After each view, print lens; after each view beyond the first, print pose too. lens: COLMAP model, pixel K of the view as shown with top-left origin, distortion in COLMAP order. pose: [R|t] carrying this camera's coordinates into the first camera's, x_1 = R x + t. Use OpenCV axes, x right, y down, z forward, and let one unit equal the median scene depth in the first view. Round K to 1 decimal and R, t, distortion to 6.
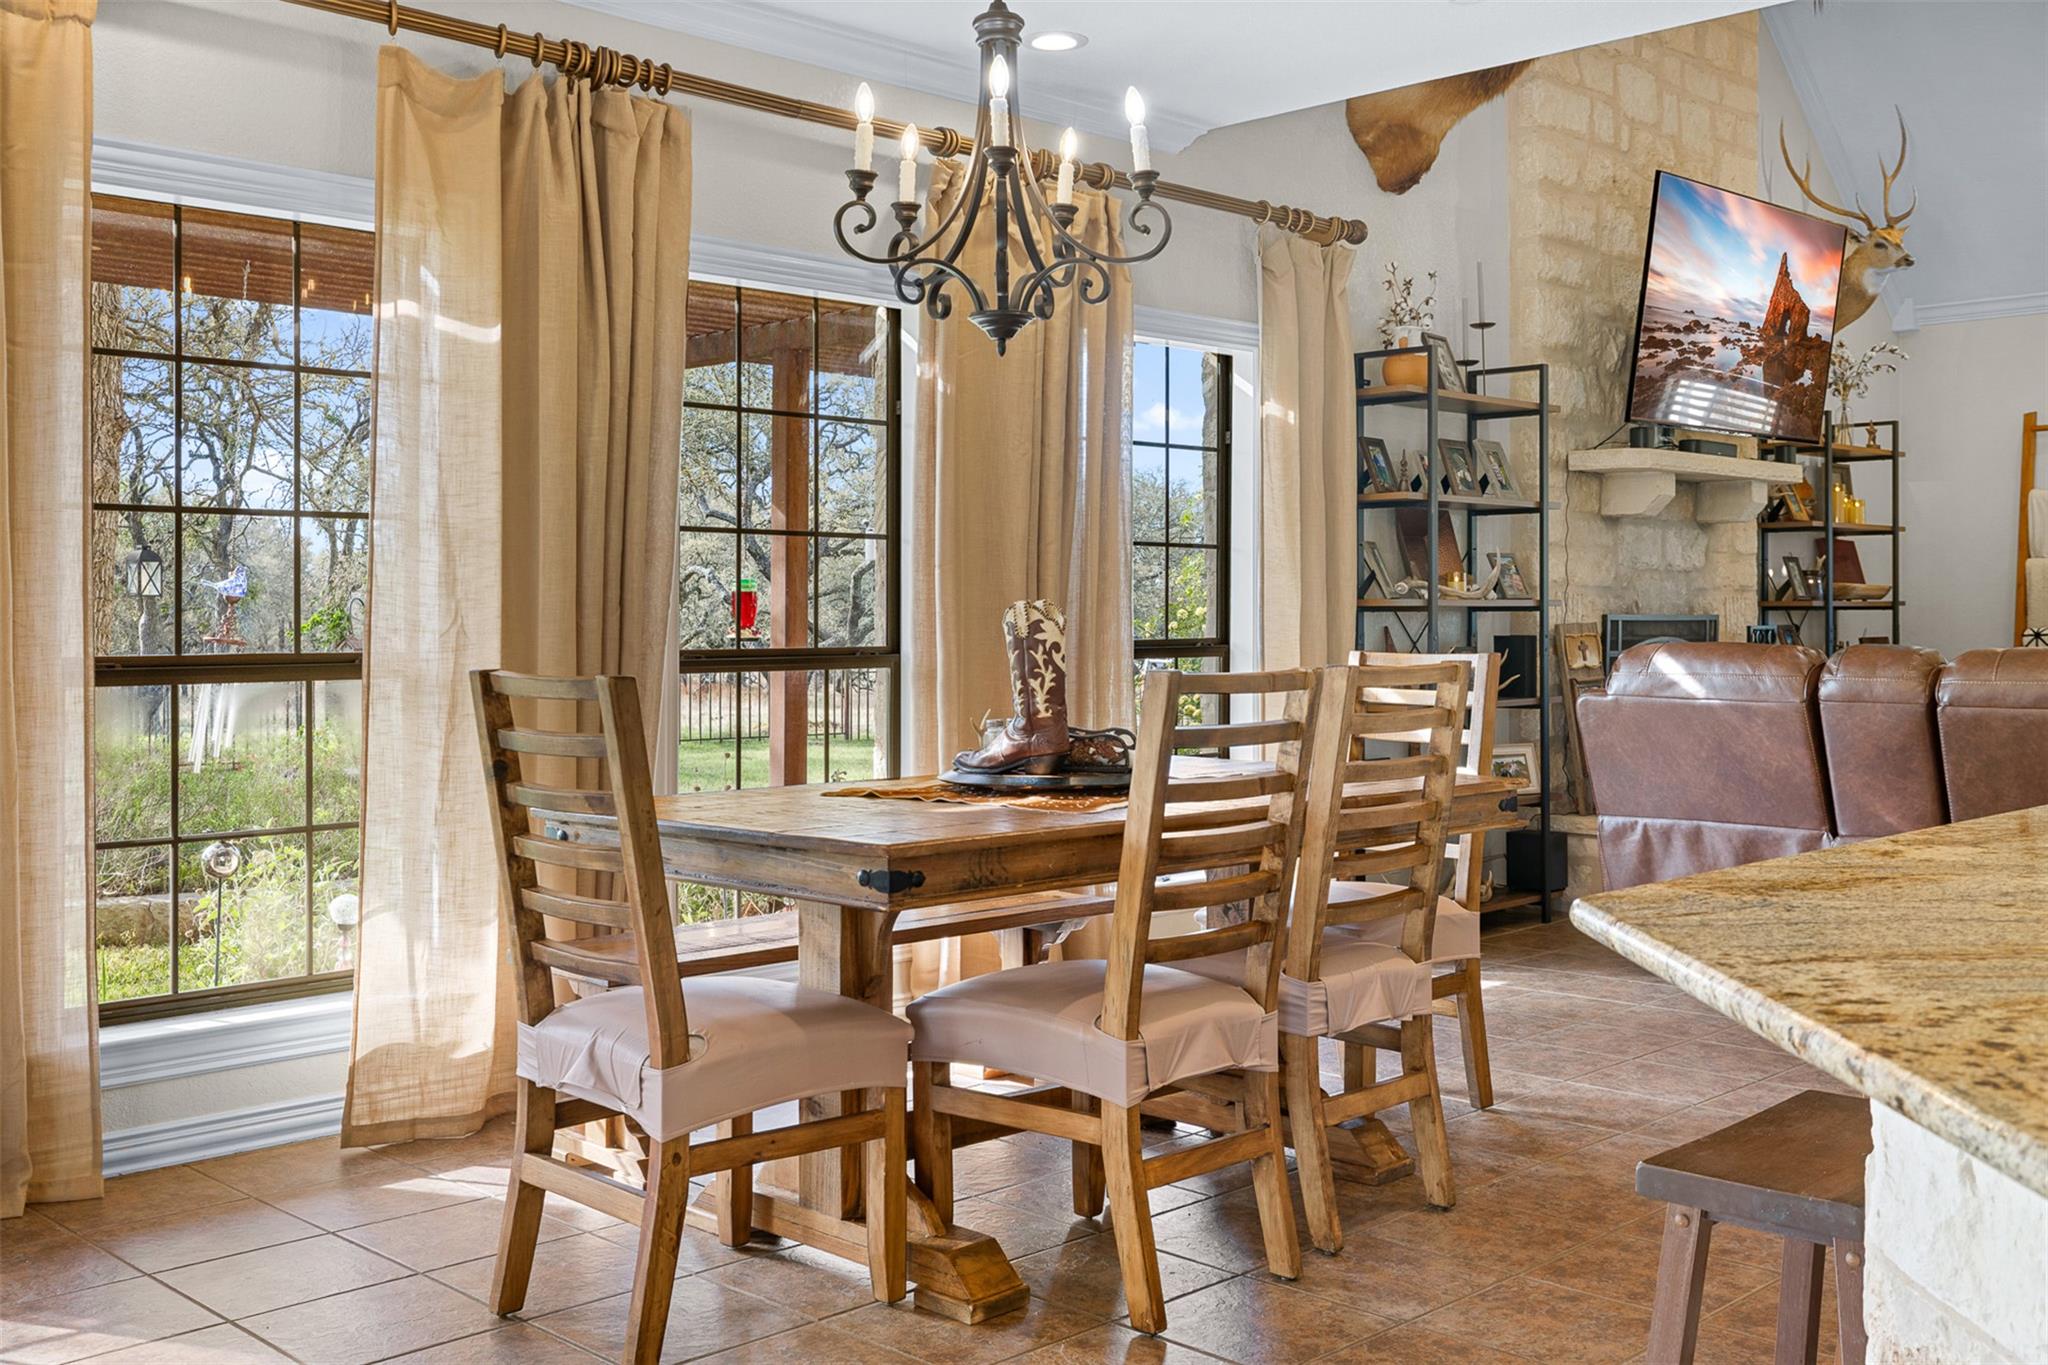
lens RADIAL K [[2030.3, 0, 1006.7], [0, 2030.3, 590.2], [0, 0, 1]] dist [-0.006544, 0.000000]
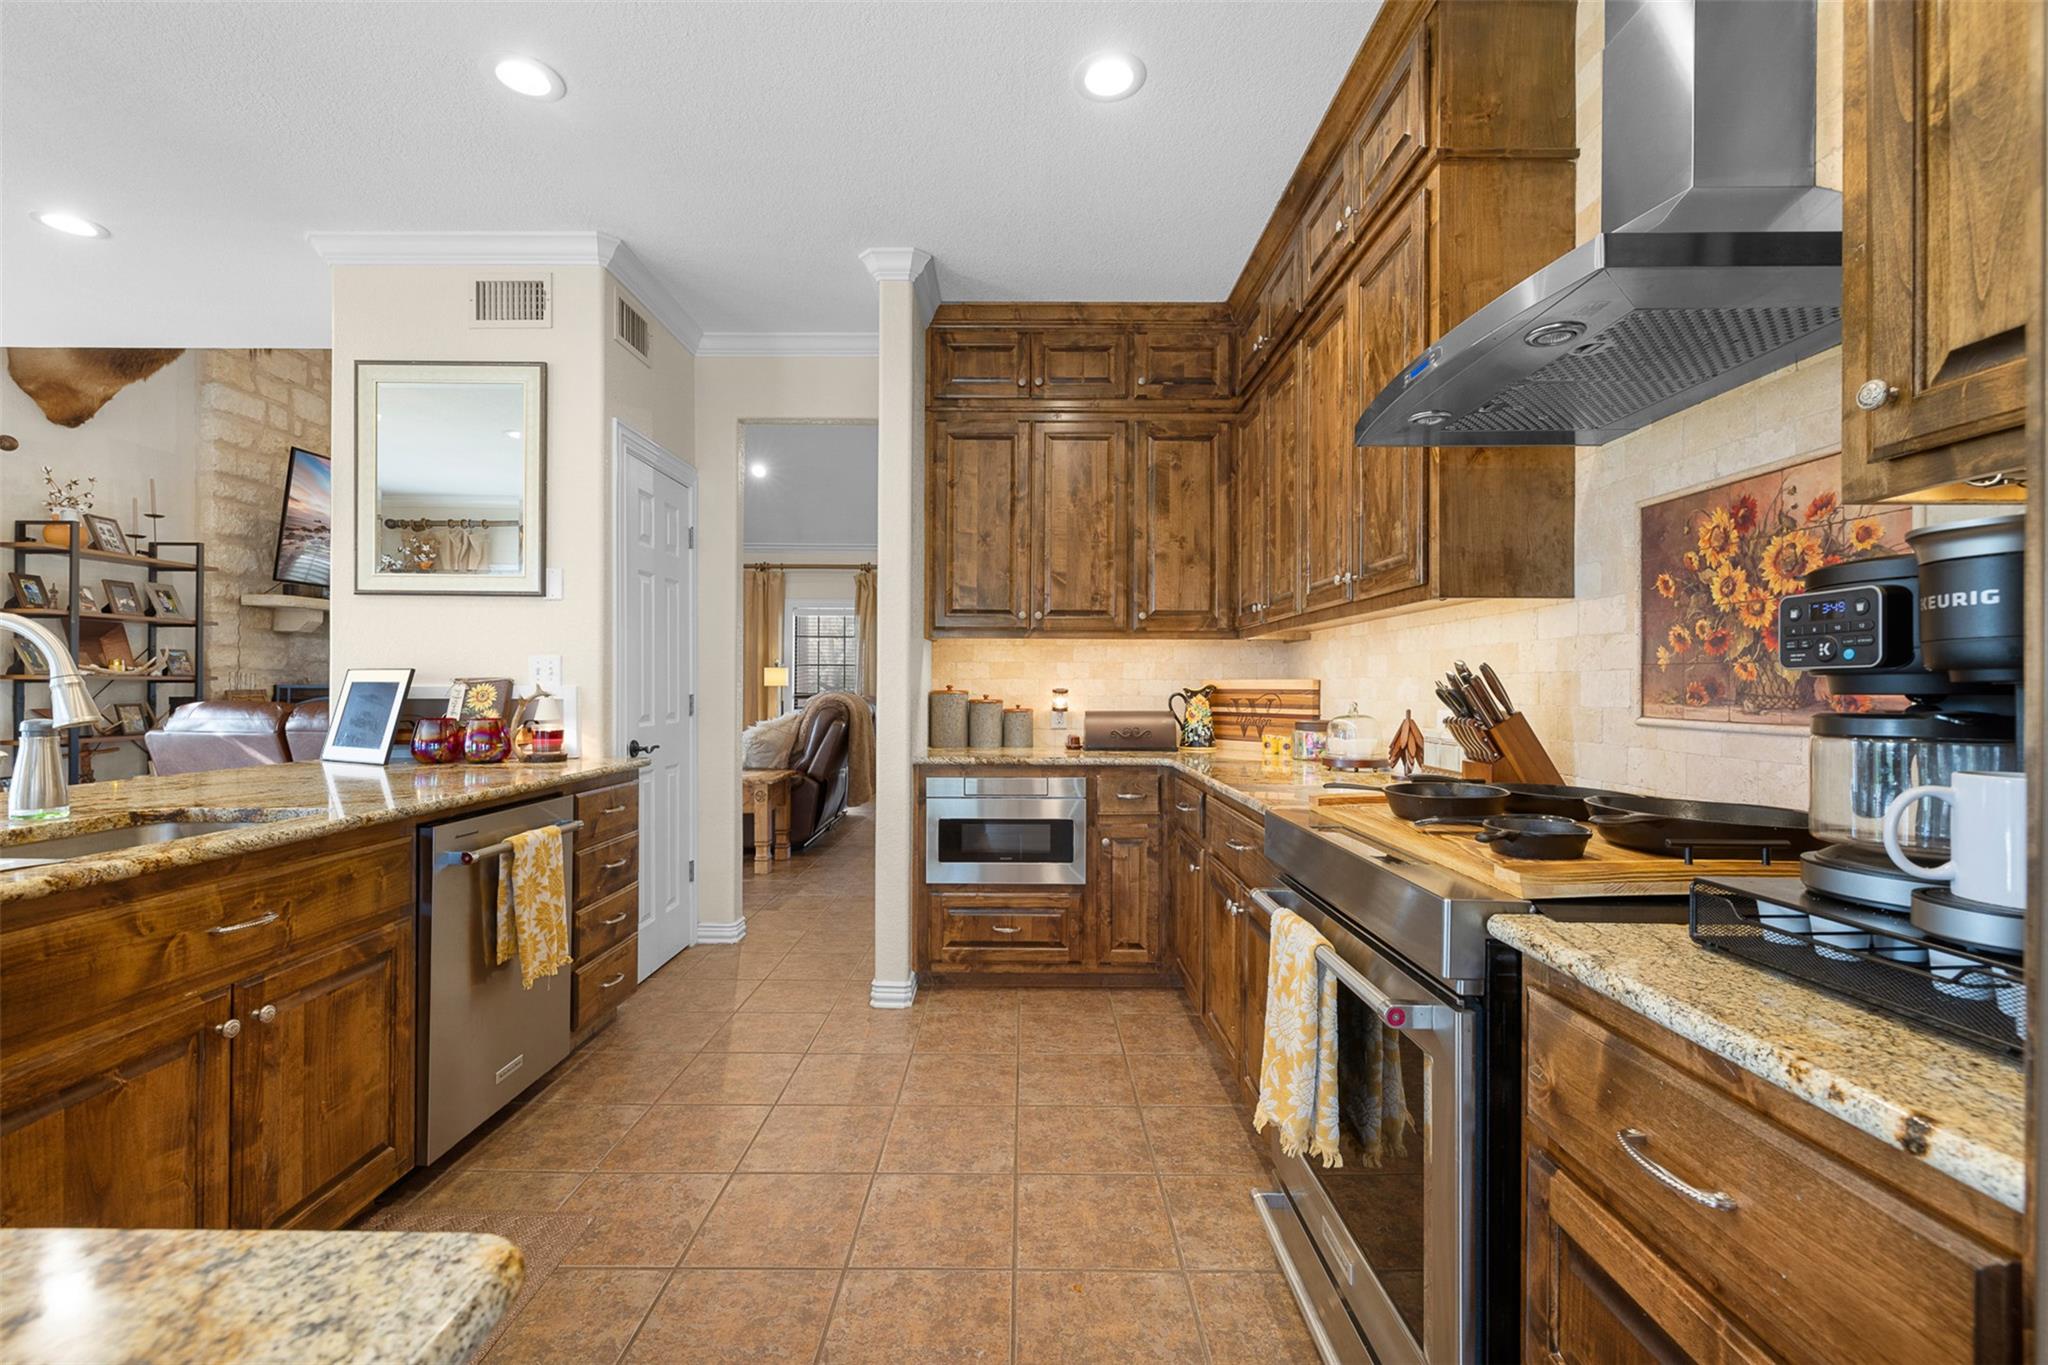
lens RADIAL K [[866.6, 0, 1020.9], [0, 866.6, 684.7], [0, 0, 1]] dist [0.007333, -0.001612]
pose [[0.712862, 0.002987, 0.701298, 0.227396], [-0.011107, 0.999914, 0.007031, -0.001334], [-0.701216, -0.012801, 0.712834, -0.038267]]
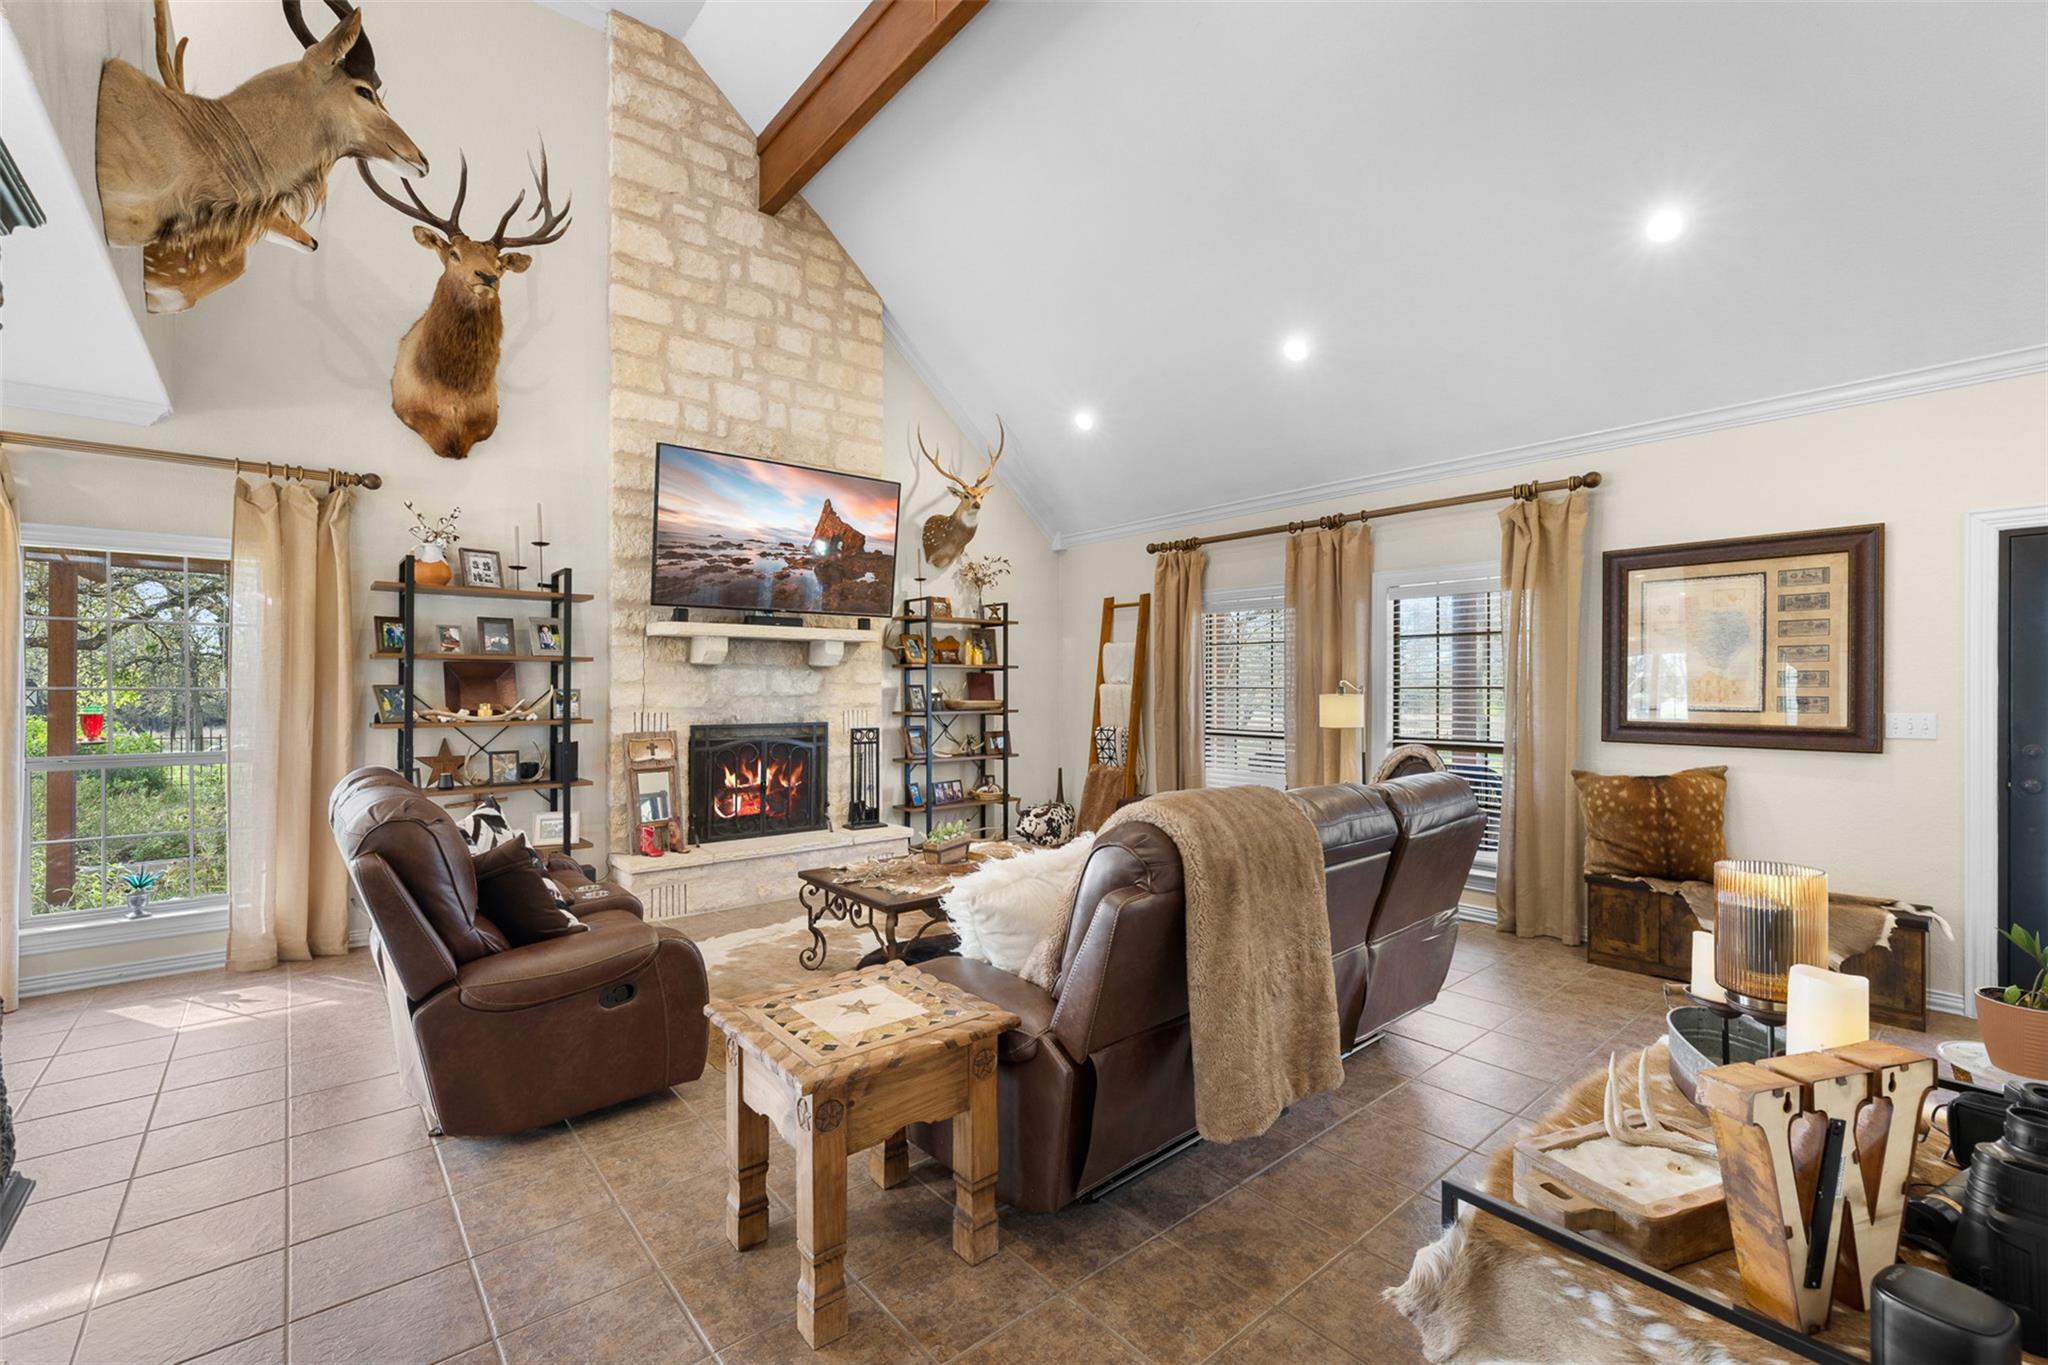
lens RADIAL K [[866.6, 0, 1021.6], [0, 866.6, 686.6], [0, 0, 1]] dist [0.007333, -0.001612]
pose [[0.996702, -0.001496, -0.081134, 0.621752], [0.002184, 0.999962, 0.008399, -0.024308], [0.081118, -0.008549, 0.996668, 0.345153]]
